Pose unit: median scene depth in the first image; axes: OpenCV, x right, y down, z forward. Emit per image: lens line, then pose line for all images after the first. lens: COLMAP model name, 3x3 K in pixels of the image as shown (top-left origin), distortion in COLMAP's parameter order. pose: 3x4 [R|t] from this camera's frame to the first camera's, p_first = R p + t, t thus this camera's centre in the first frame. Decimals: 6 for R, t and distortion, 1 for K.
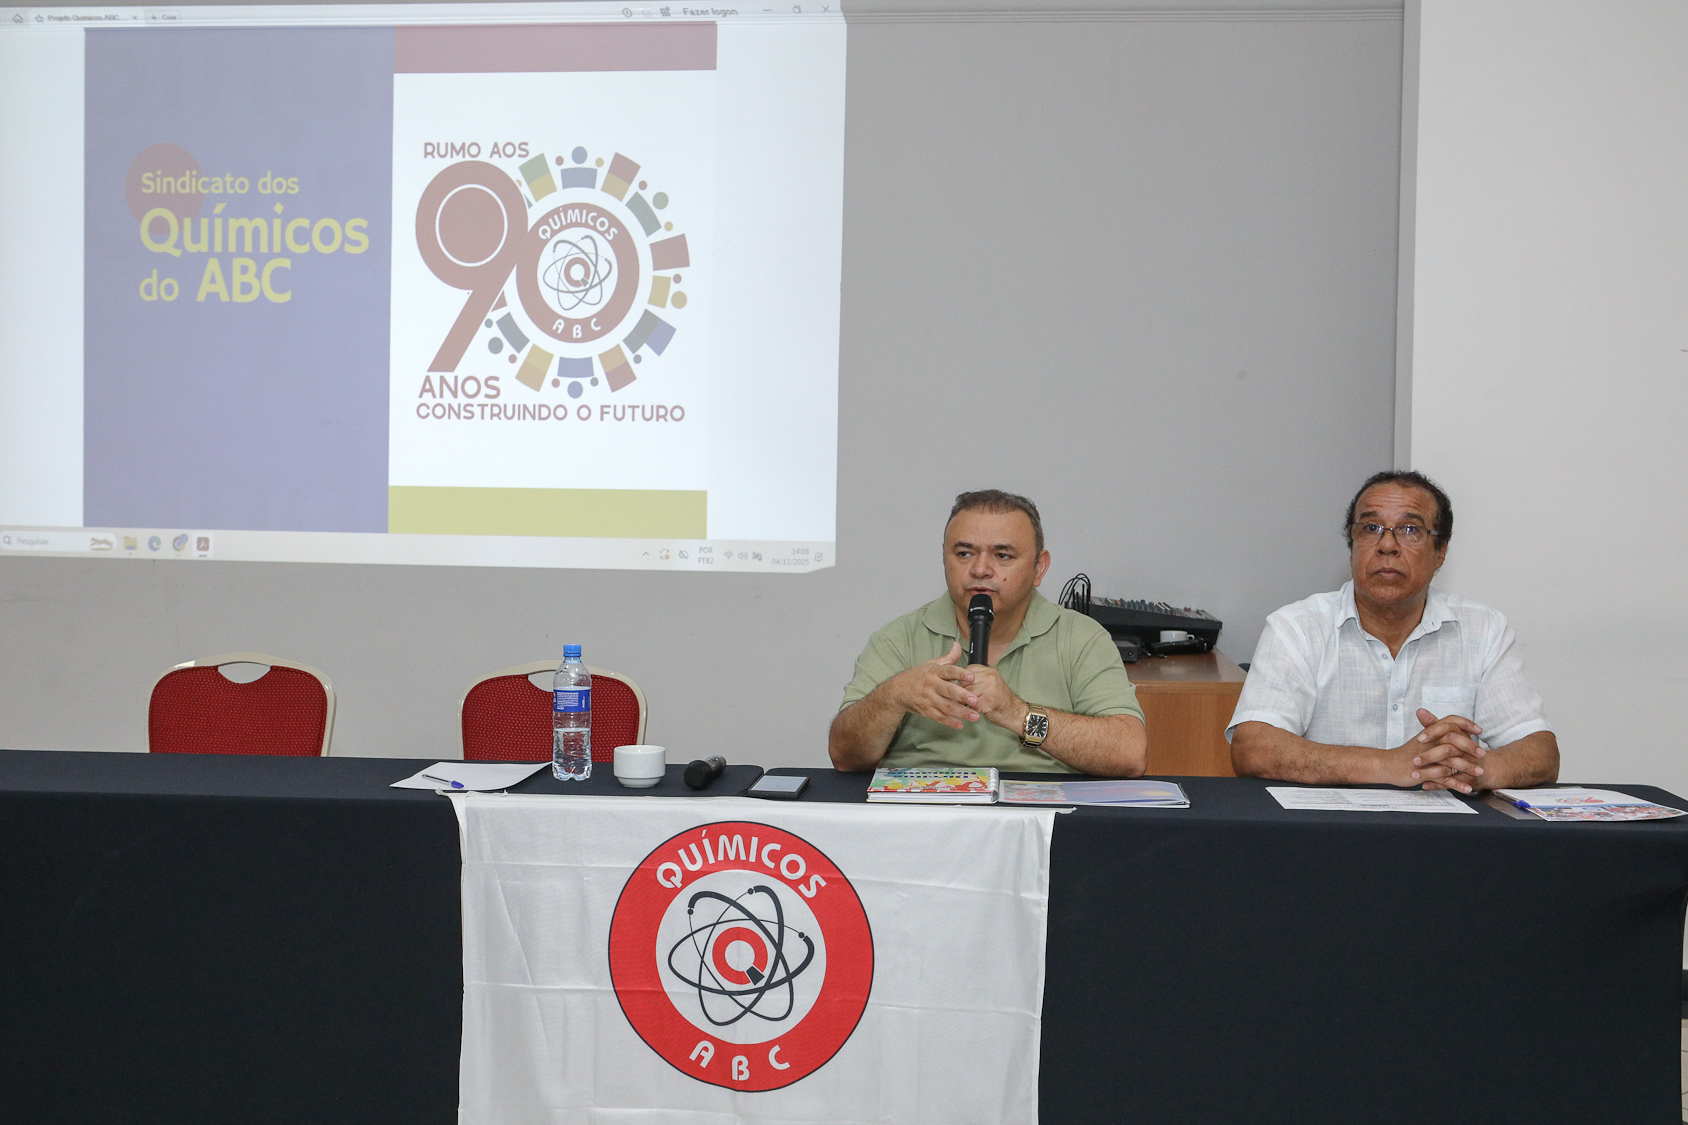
lens RADIAL K [[1864.4, 0, 844.0], [0, 1864.4, 562.5], [0, 0, 1]] dist [-0.022024, 0.057279]
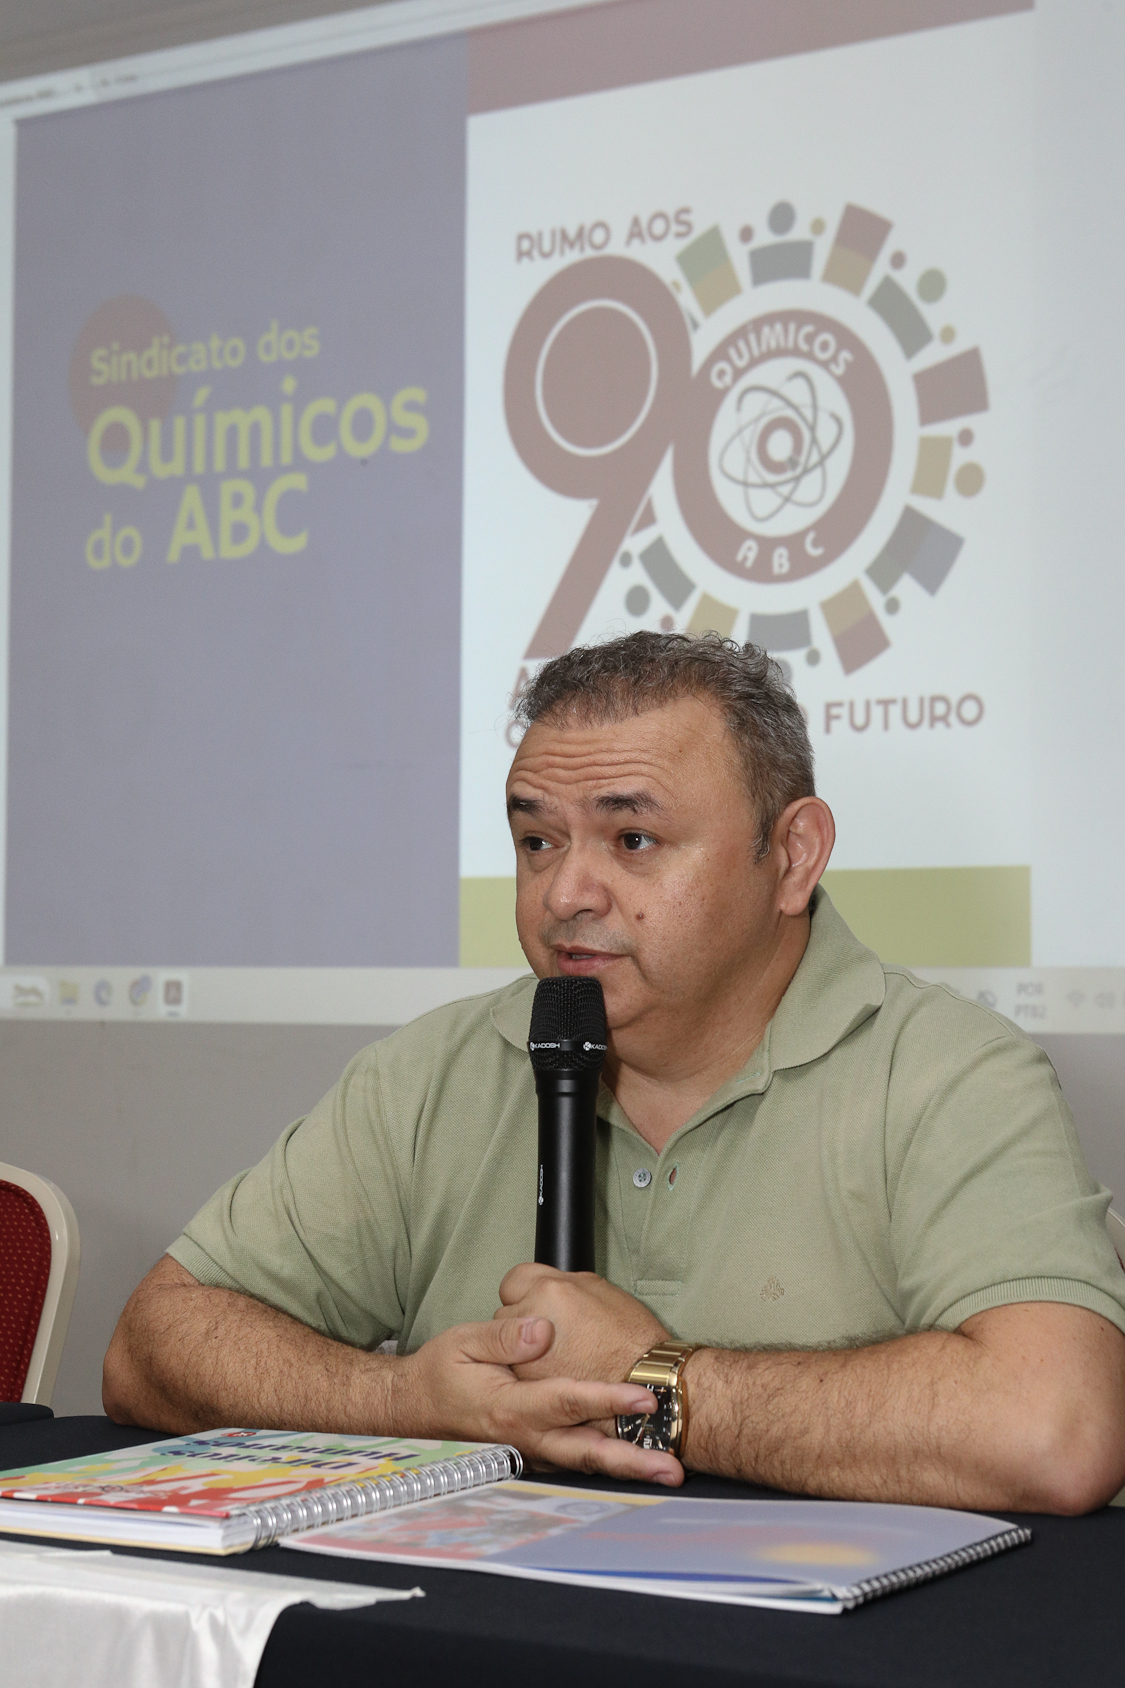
lens RADIAL K [[2958.1, 0, 524.4], [0, 2958.1, 854.0], [0, 0, 1]] dist [0.010118, -0.028748]
pose [[0.894458, -0.032720, -0.445954, 0.150313], [-0.007730, 0.996039, -0.088585, 0.027015], [0.447086, 0.082683, 0.890662, 0.260099]]
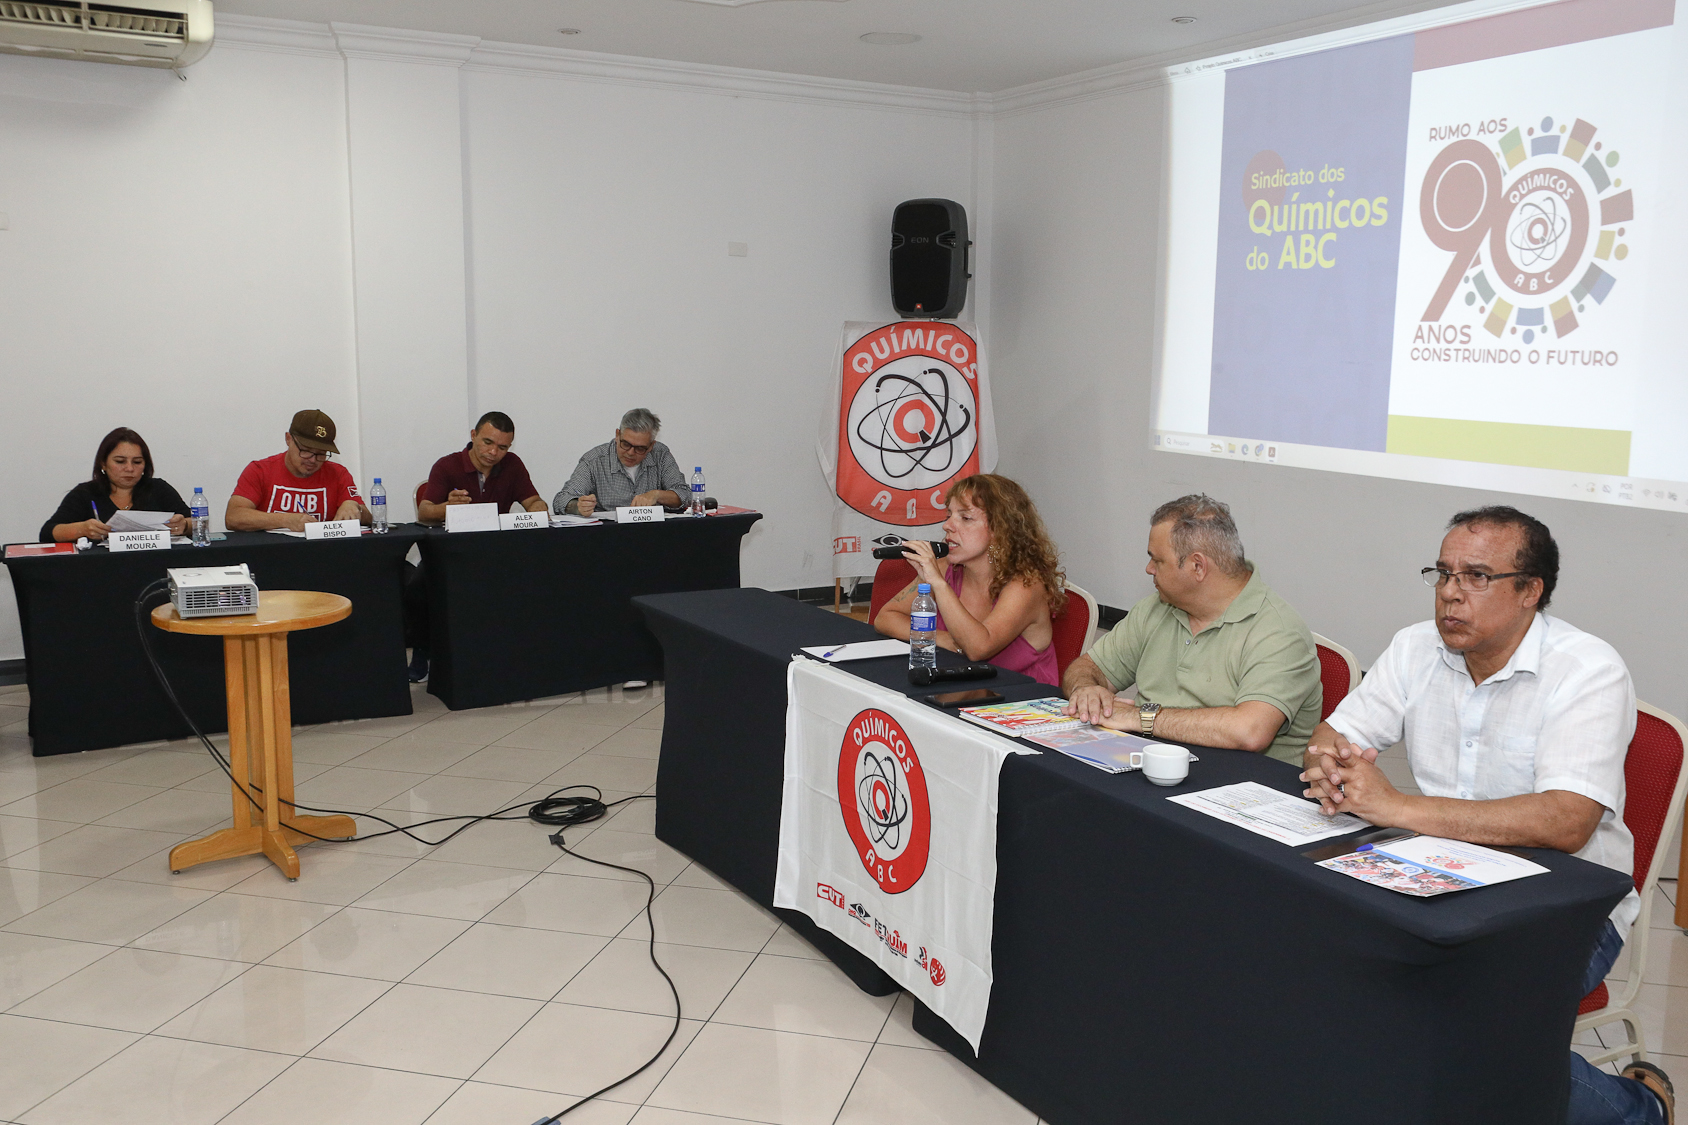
lens RADIAL K [[1498.8, 0, 844.0], [0, 1498.8, 562.5], [0, 0, 1]] dist [-0.009790, 0.019980]
pose [[0.565074, 0.118597, -0.816472, 0.382756], [-0.034011, 0.992122, 0.120572, -0.051942], [0.824339, -0.040363, 0.564656, 0.134564]]
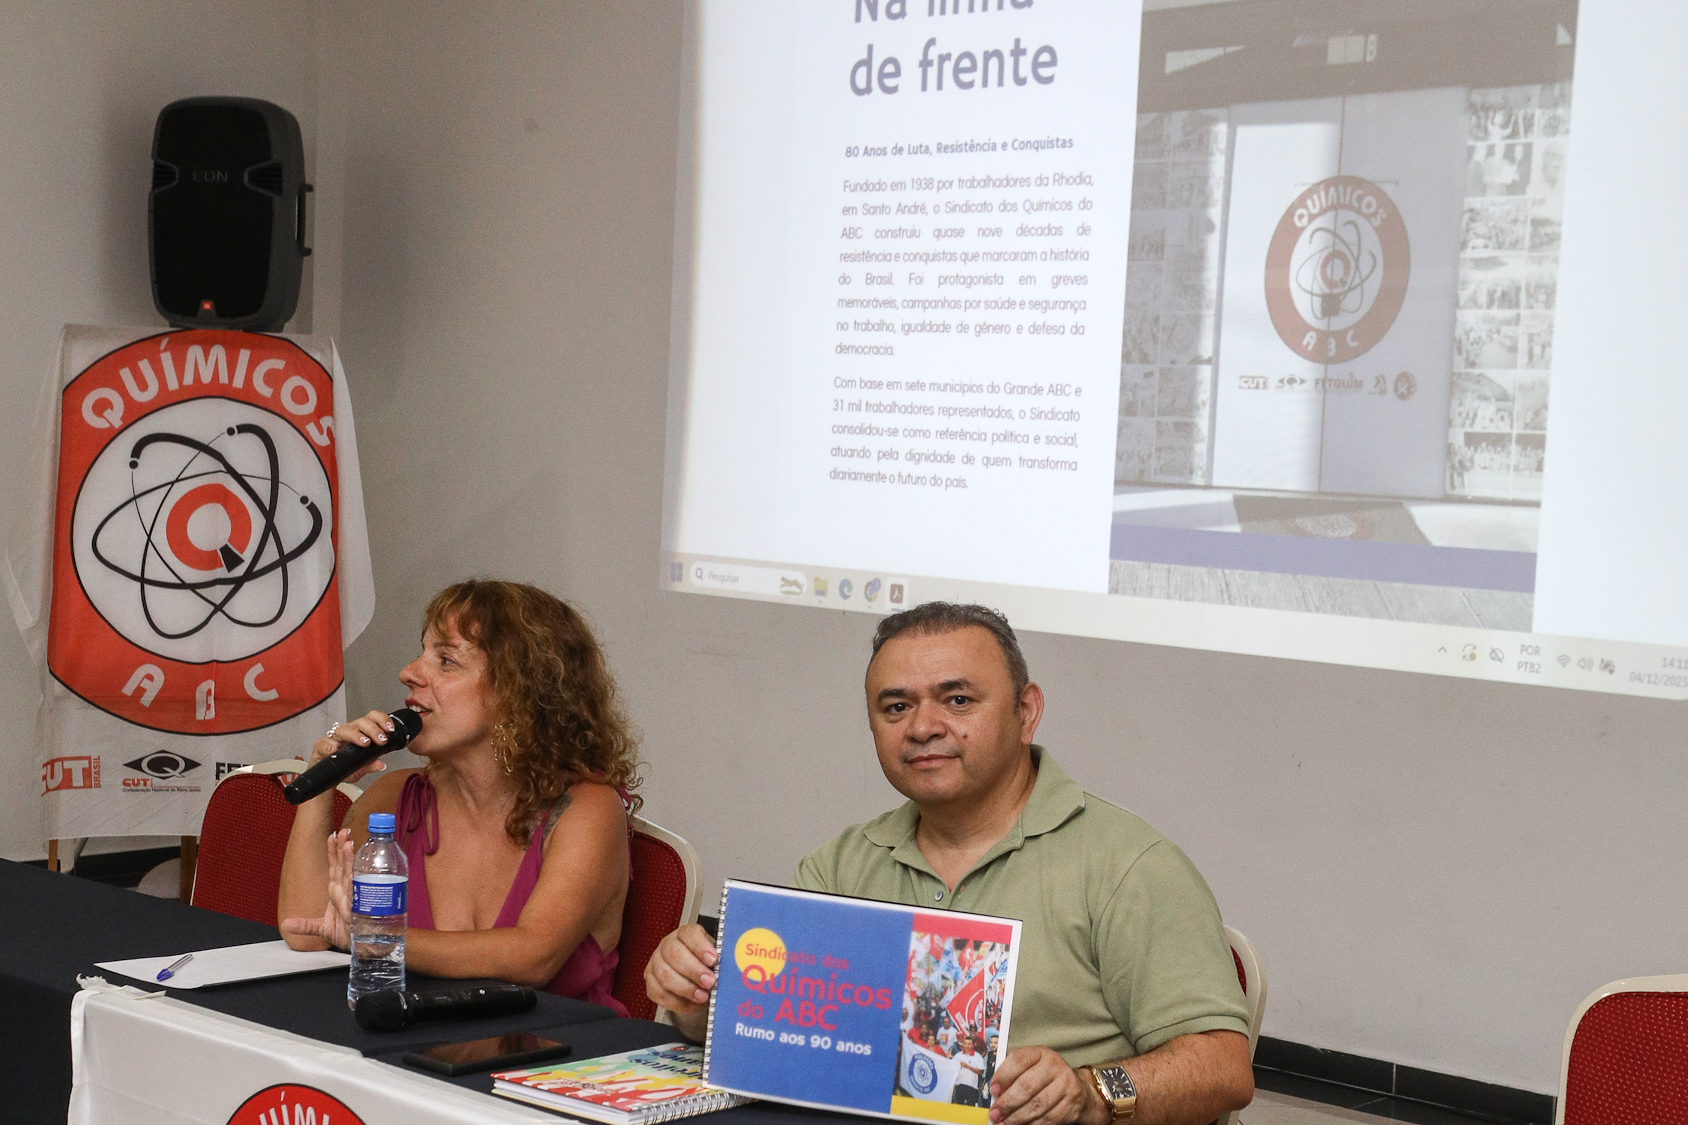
lens RADIAL K [[2745.7, 0, 817.5], [0, 2745.7, 698.7], [0, 0, 1]] dist [-0.006678, -0.039664]
pose [[0.784626, 0.079337, -0.614871, 0.298131], [-0.055392, 0.996783, 0.057931, -0.029992], [0.617489, -0.011395, 0.786497, 0.144555]]
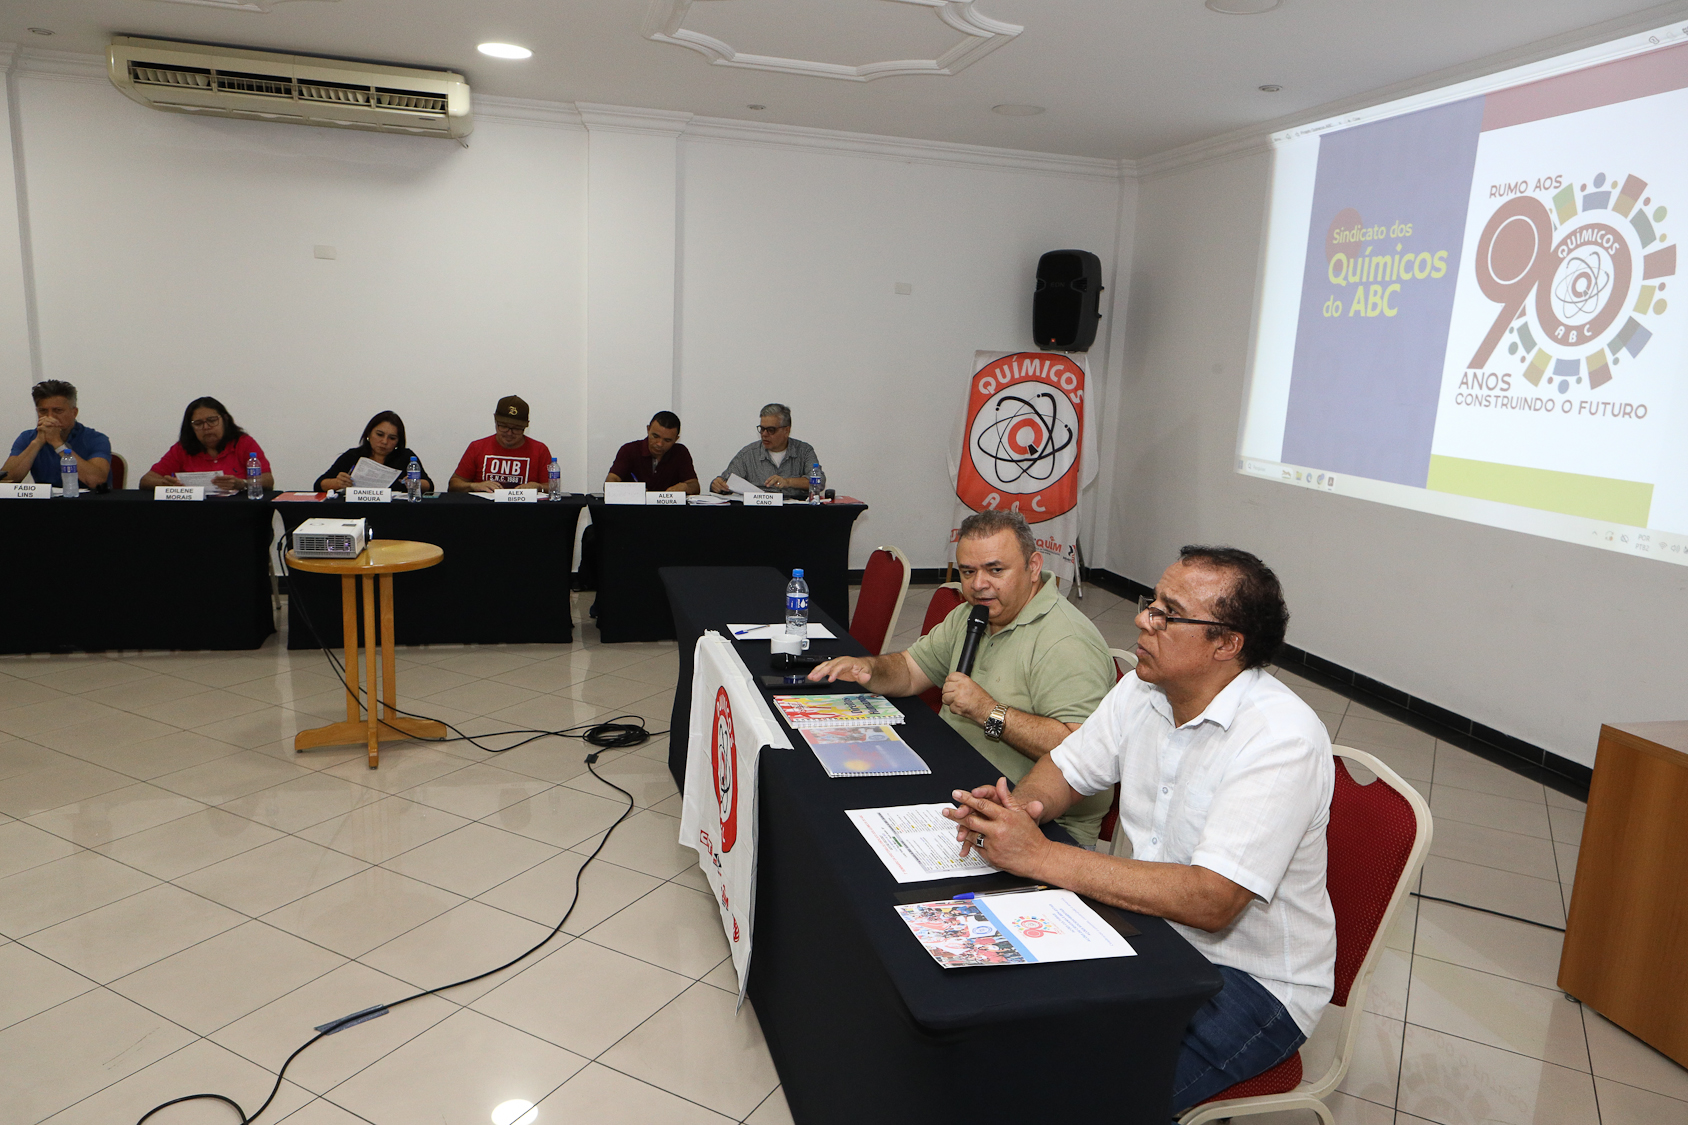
lens RADIAL K [[1141.8, 0, 844.0], [0, 1141.8, 562.5], [0, 0, 1]] dist [0.005194, 0.002706]
pose [[0.342062, 0.175869, -0.923073, 0.390453], [-0.079740, 0.984219, 0.157970, -0.061373], [0.936288, 0.019570, 0.350687, 0.320663]]
